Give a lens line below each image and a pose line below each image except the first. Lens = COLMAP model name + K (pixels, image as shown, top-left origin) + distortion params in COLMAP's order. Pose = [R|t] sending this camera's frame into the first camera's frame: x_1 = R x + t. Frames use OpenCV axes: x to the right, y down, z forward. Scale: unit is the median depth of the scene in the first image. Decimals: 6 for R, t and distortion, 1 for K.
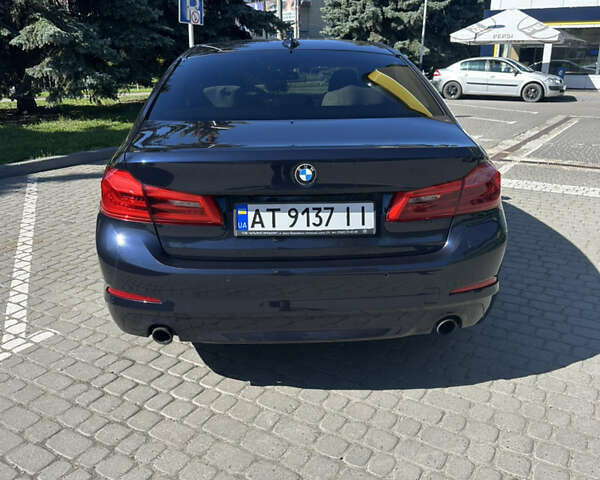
lens RADIAL K [[575.7, 0, 307.0], [0, 575.7, 230.8], [0, 0, 1]] dist [0.112773, -0.190867]
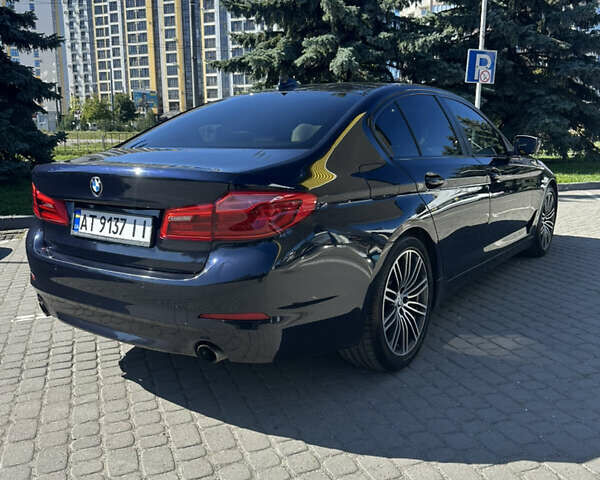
lens RADIAL K [[577.8, 0, 300.0], [0, 577.8, 240.0], [0, 0, 1]] dist [0.134404, -0.253379]
pose [[0.784503, 0.110193, -0.610256, 1.001410], [-0.167421, 0.985178, -0.037332, -0.014295], [0.597097, 0.131457, 0.791324, 0.307154]]
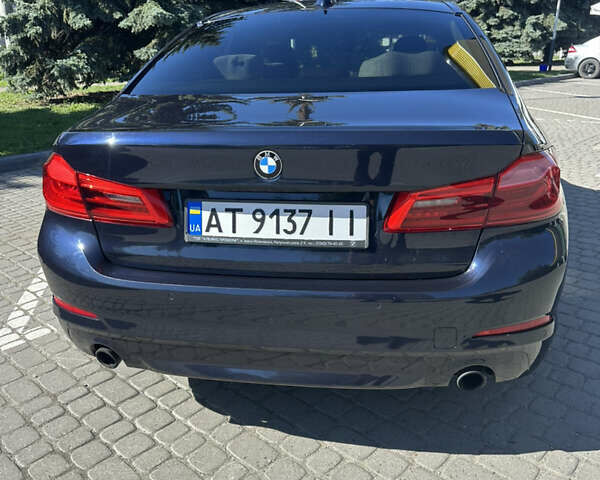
lens RADIAL K [[575.7, 0, 307.0], [0, 575.7, 230.8], [0, 0, 1]] dist [0.112773, -0.190867]
pose [[0.978007, 0.047230, -0.203153, 0.191162], [-0.041610, 0.998626, 0.031850, -0.036833], [0.204378, -0.022696, 0.978629, 0.268410]]
